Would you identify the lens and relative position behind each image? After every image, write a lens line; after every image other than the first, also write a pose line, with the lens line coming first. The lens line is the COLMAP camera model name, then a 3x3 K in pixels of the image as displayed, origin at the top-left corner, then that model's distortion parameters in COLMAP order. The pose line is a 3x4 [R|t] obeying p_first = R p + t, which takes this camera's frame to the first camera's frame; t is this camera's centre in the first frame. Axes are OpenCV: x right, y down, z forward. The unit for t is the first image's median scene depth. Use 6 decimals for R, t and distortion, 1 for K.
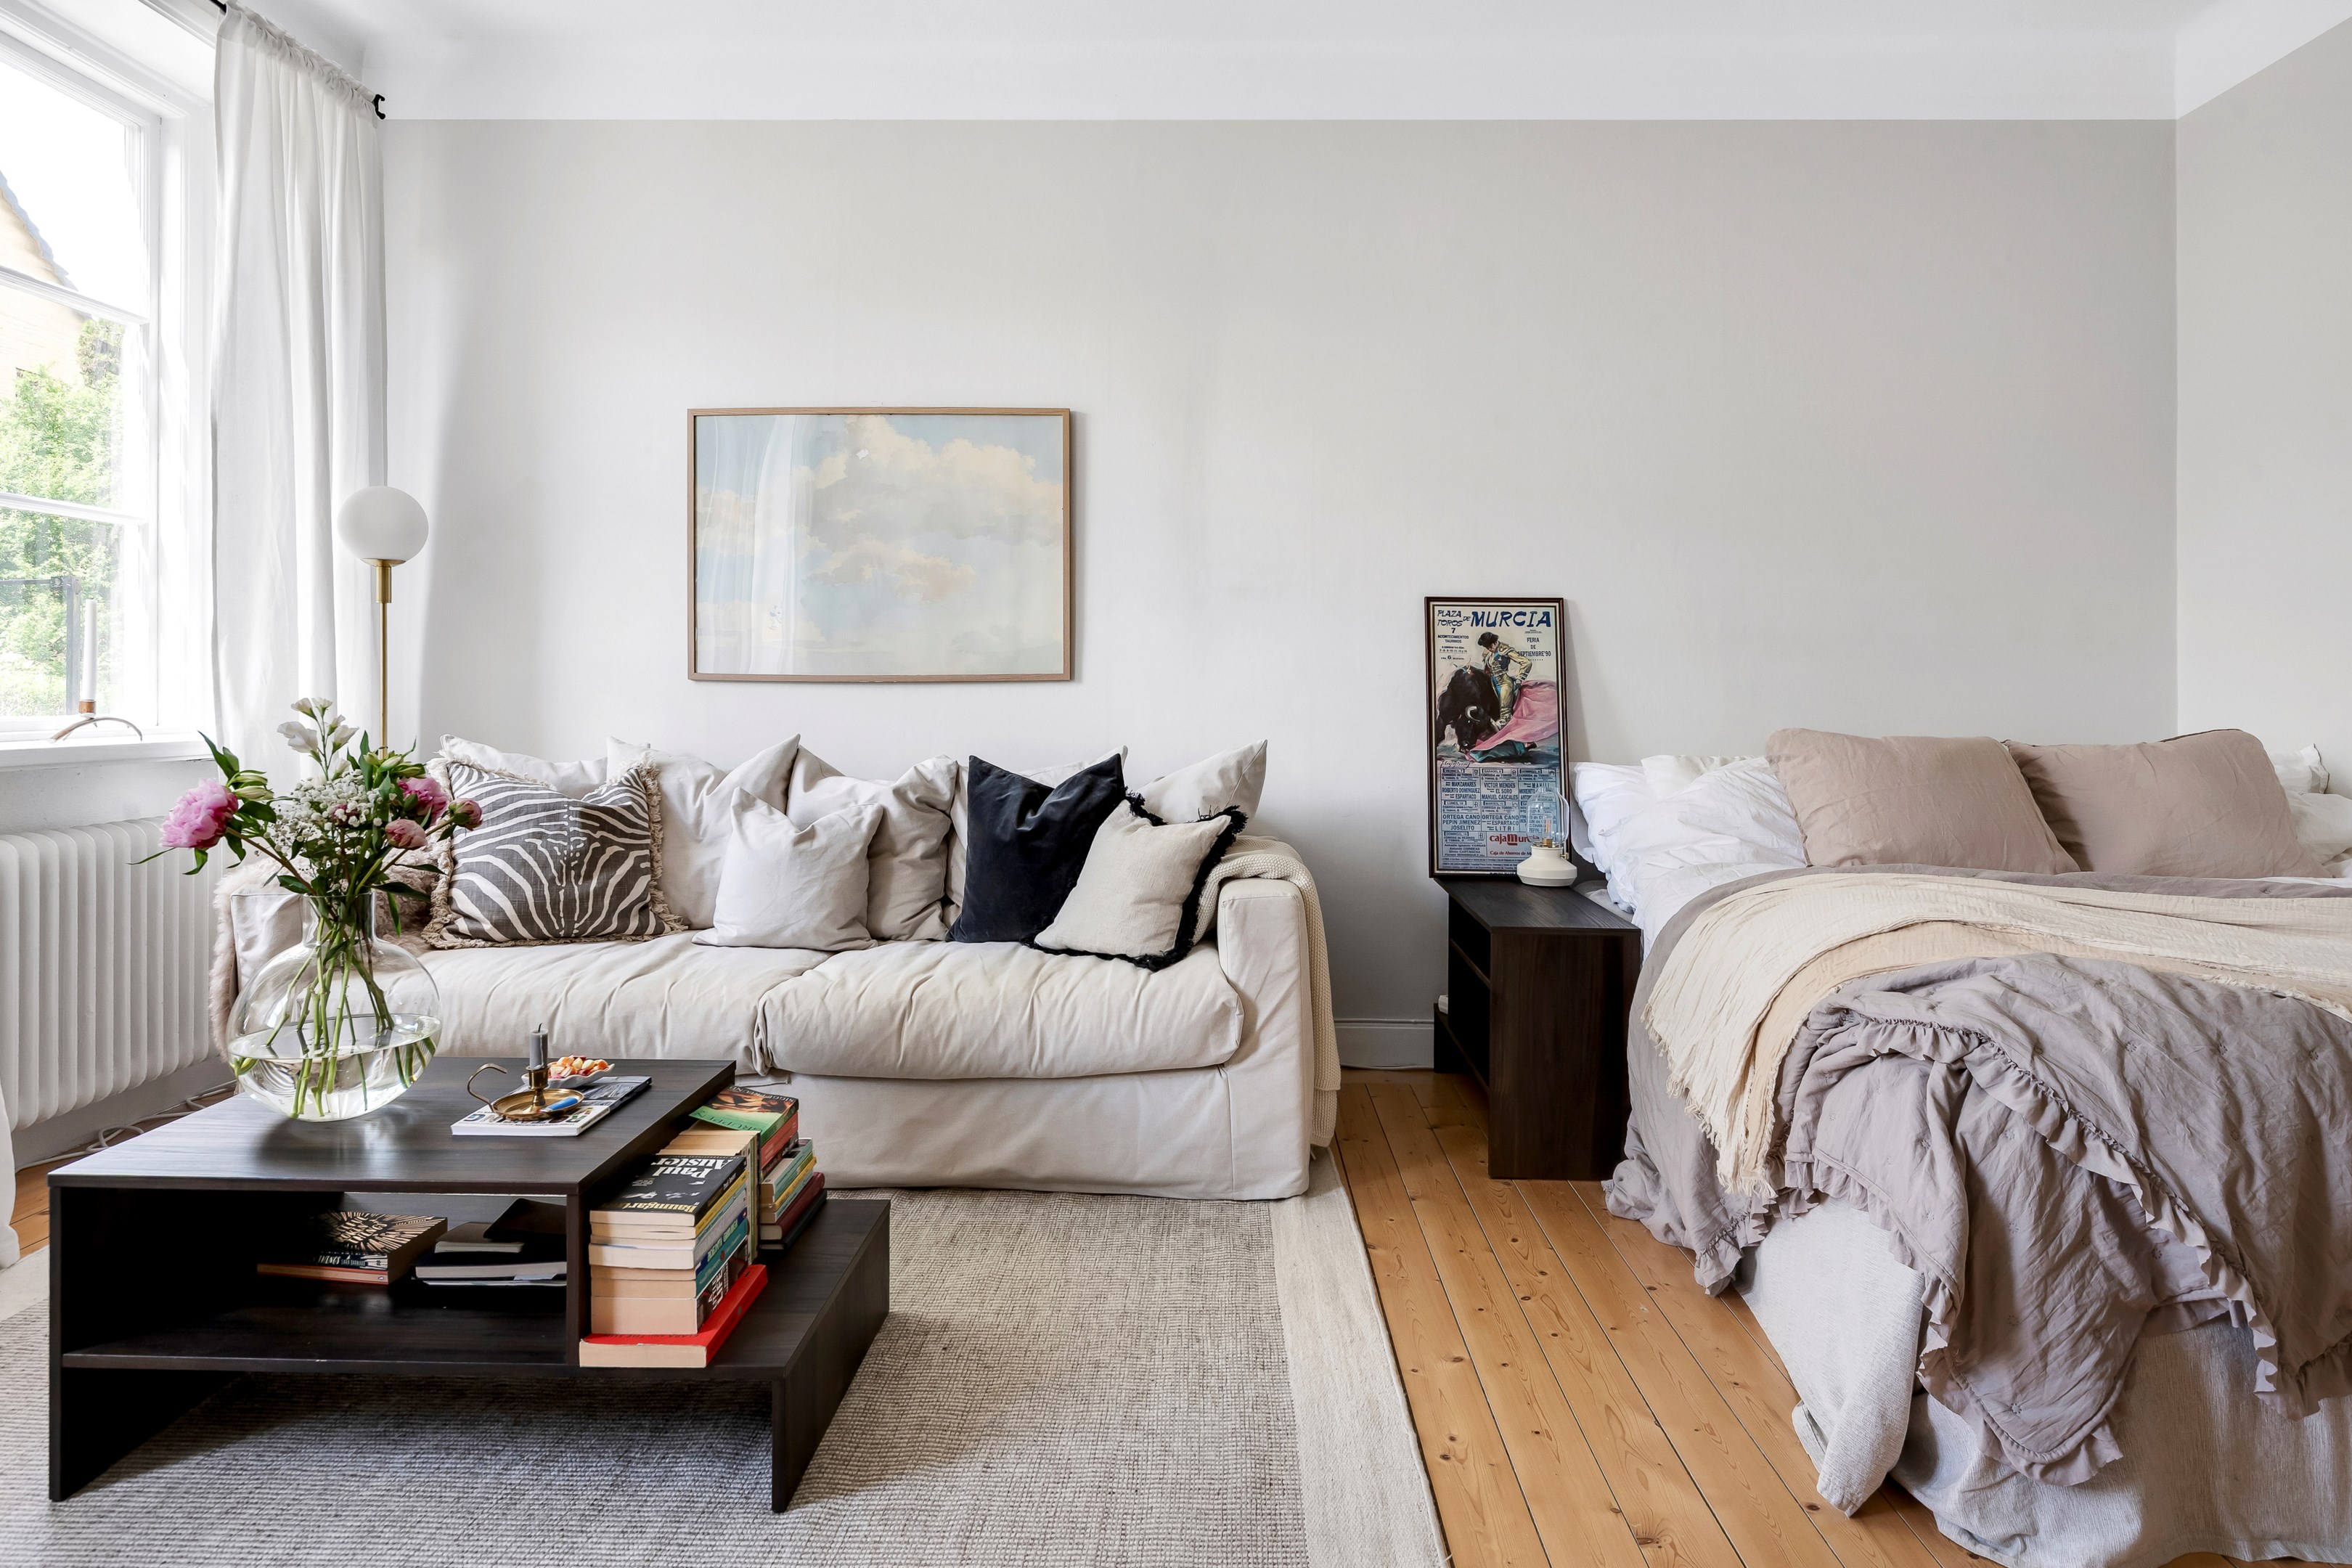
lens RADIAL K [[1371.1, 0, 1195.1], [0, 1371.1, 696.1], [0, 0, 1]] dist [0.004395, -0.003369]
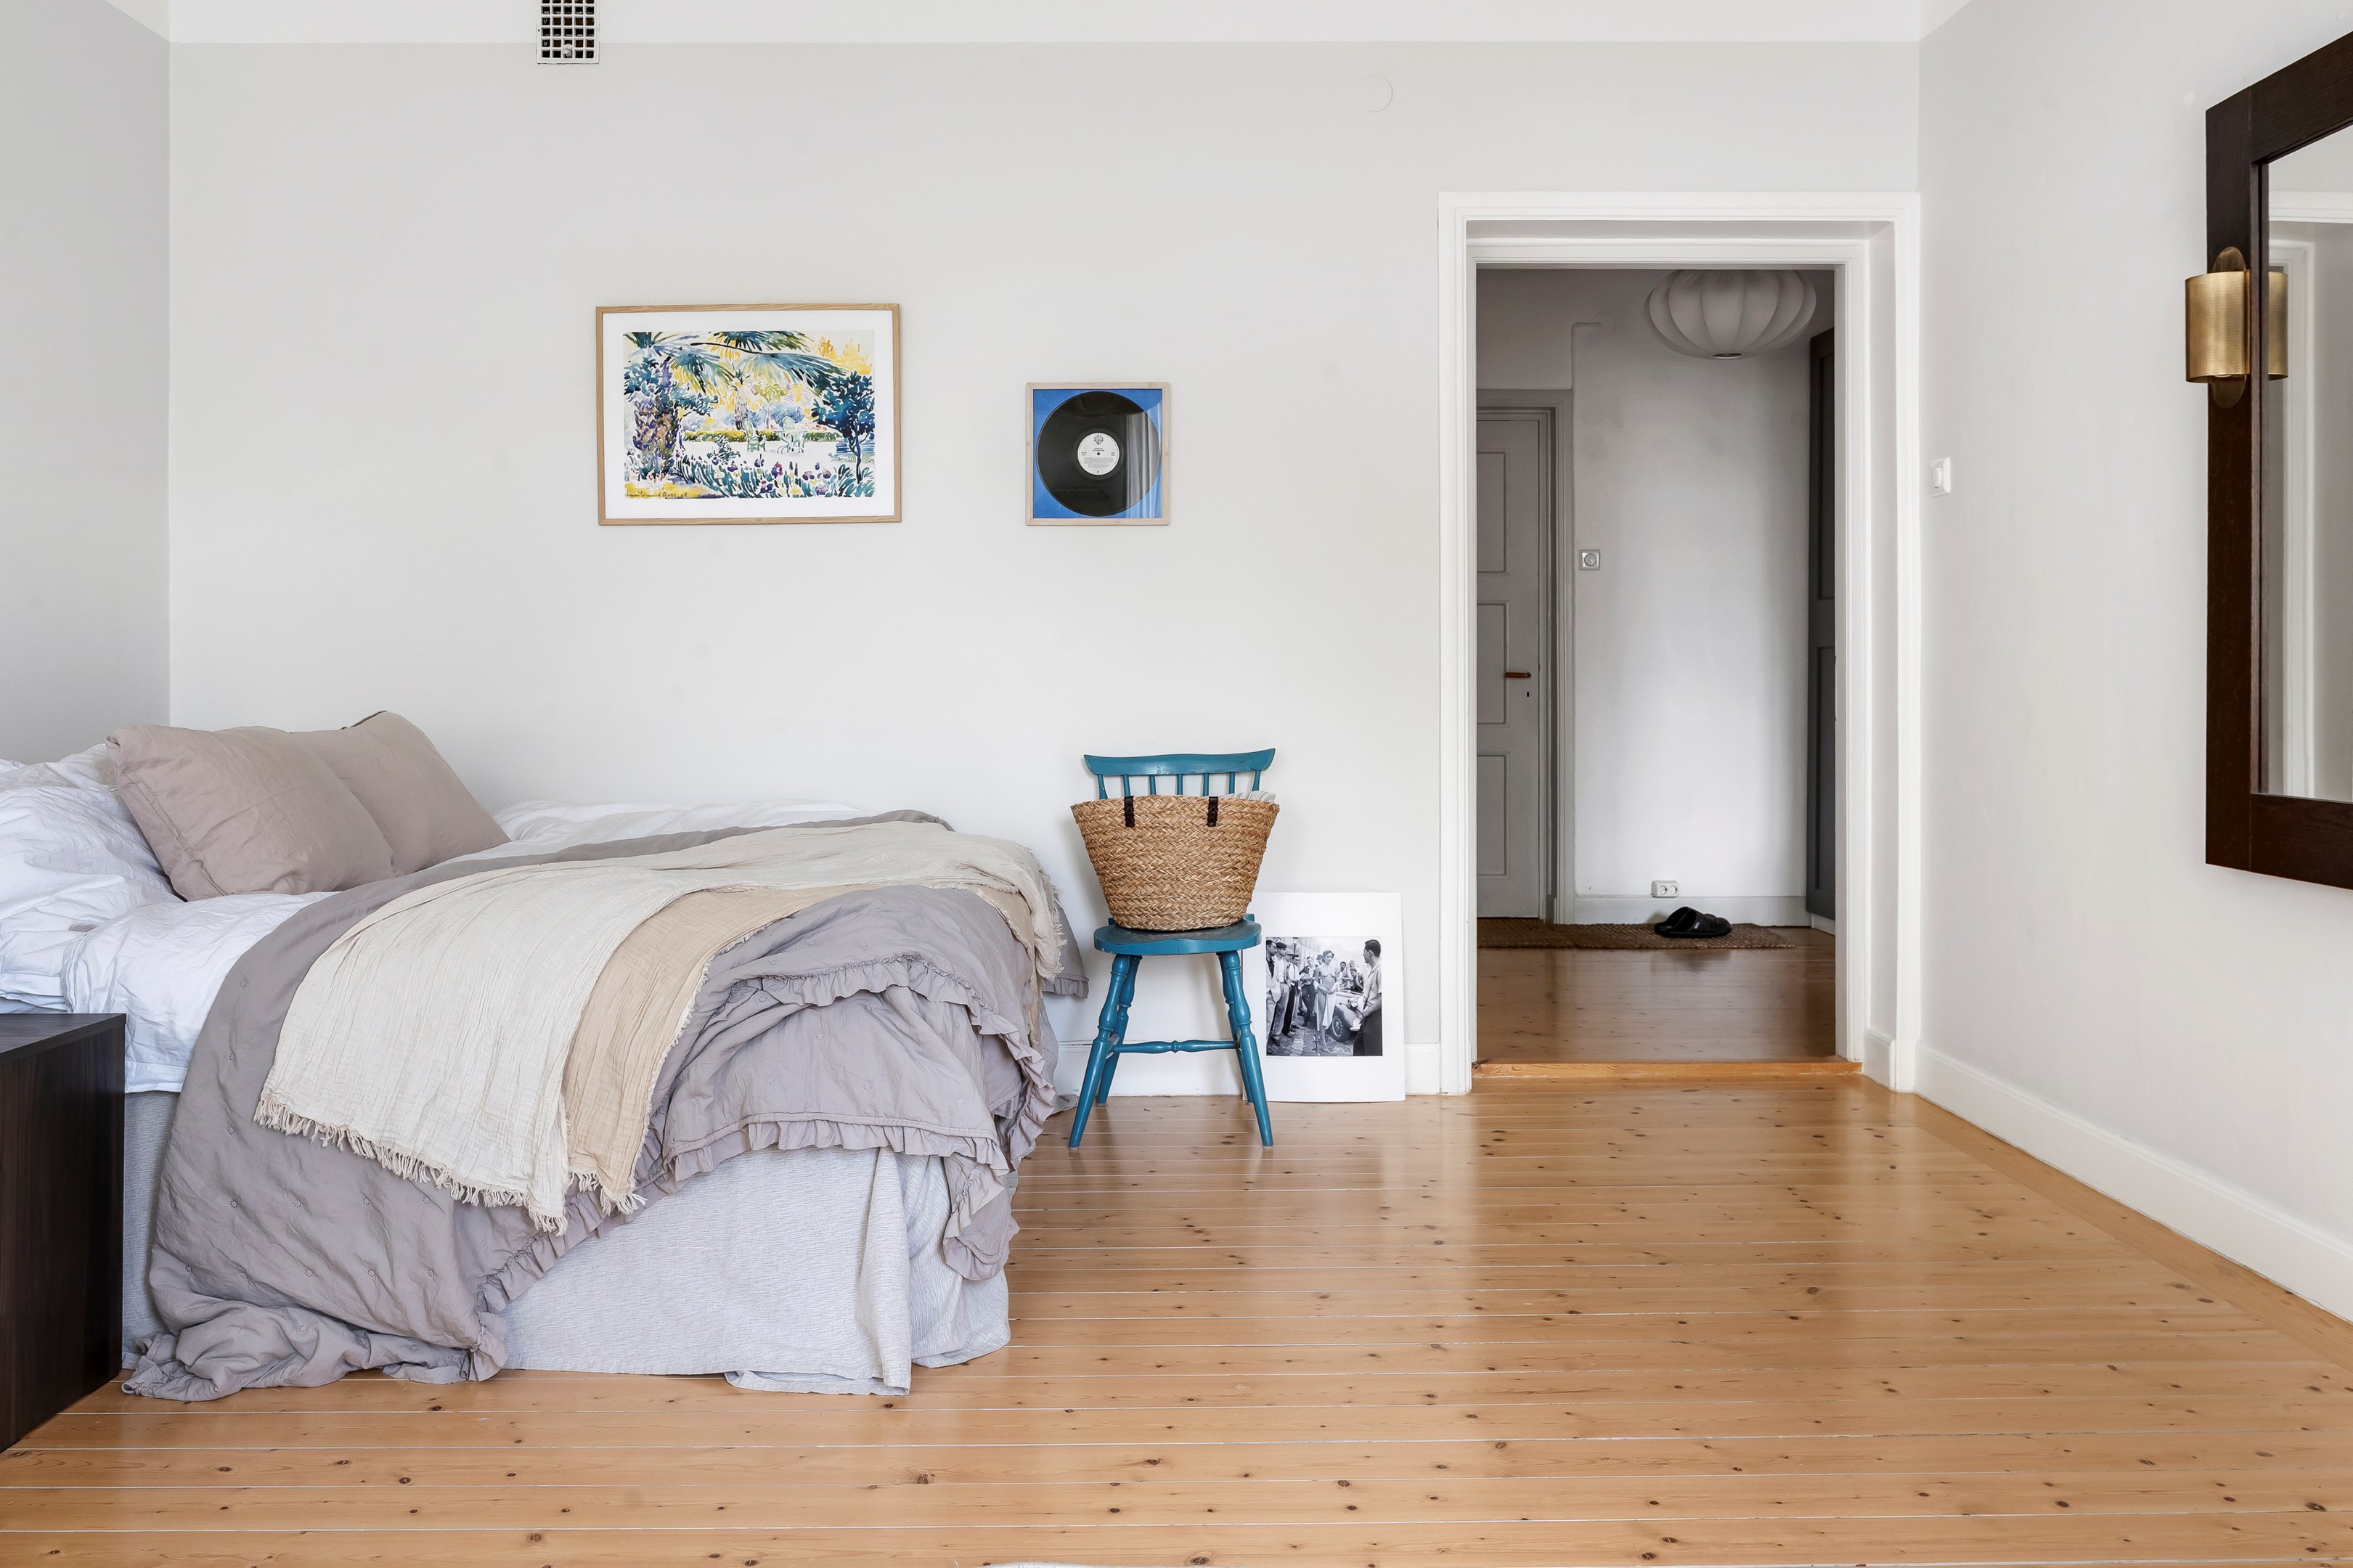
lens RADIAL K [[1753.8, 0, 1166.5], [0, 1753.8, 673.0], [0, 0, 1]] dist [-0.009020, -0.003917]
pose [[-0.027412, -0.004936, 0.999612, -0.547809], [0.005838, 0.999970, 0.005098, -0.006710], [-0.999607, 0.005975, -0.027382, 0.452659]]
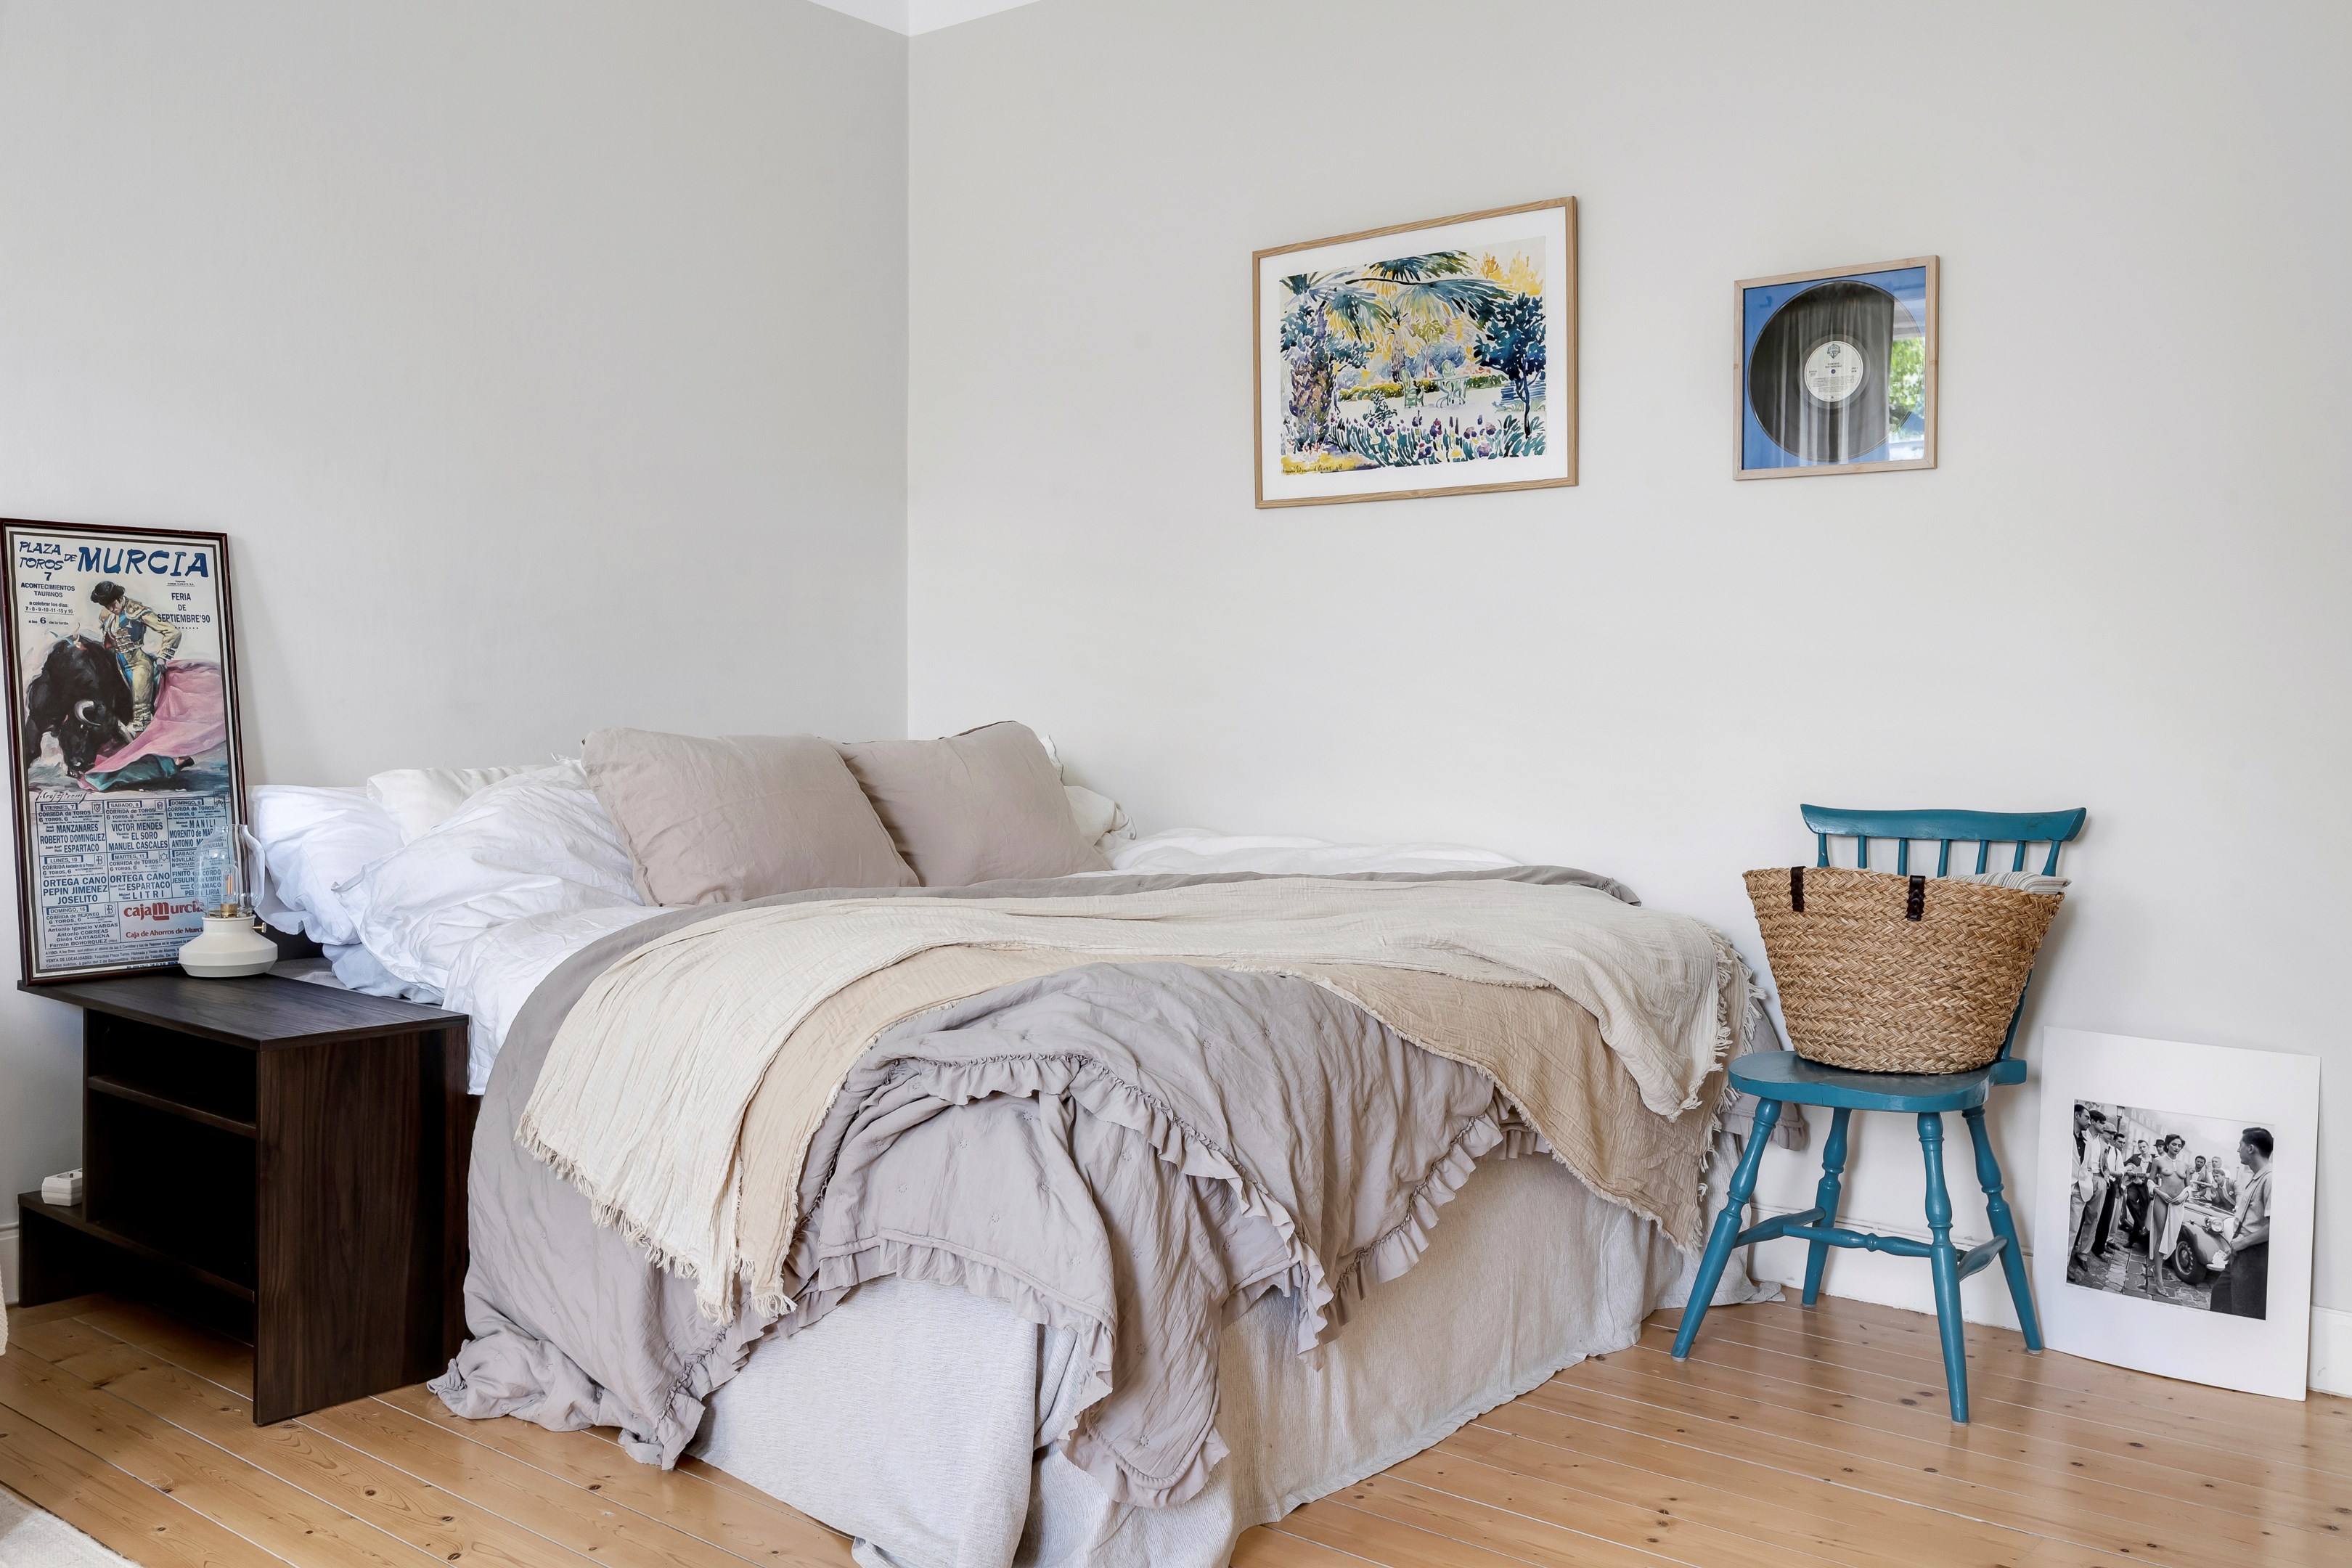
lens RADIAL K [[1997.3, 0, 1187.1], [0, 1997.3, 715.9], [0, 0, 1]] dist [-0.002152, -0.008996]
pose [[0.612656, -0.012235, 0.790255, -0.241959], [-0.001609, 0.999859, 0.016727, -0.002074], [-0.790348, -0.011520, 0.612550, 0.071944]]
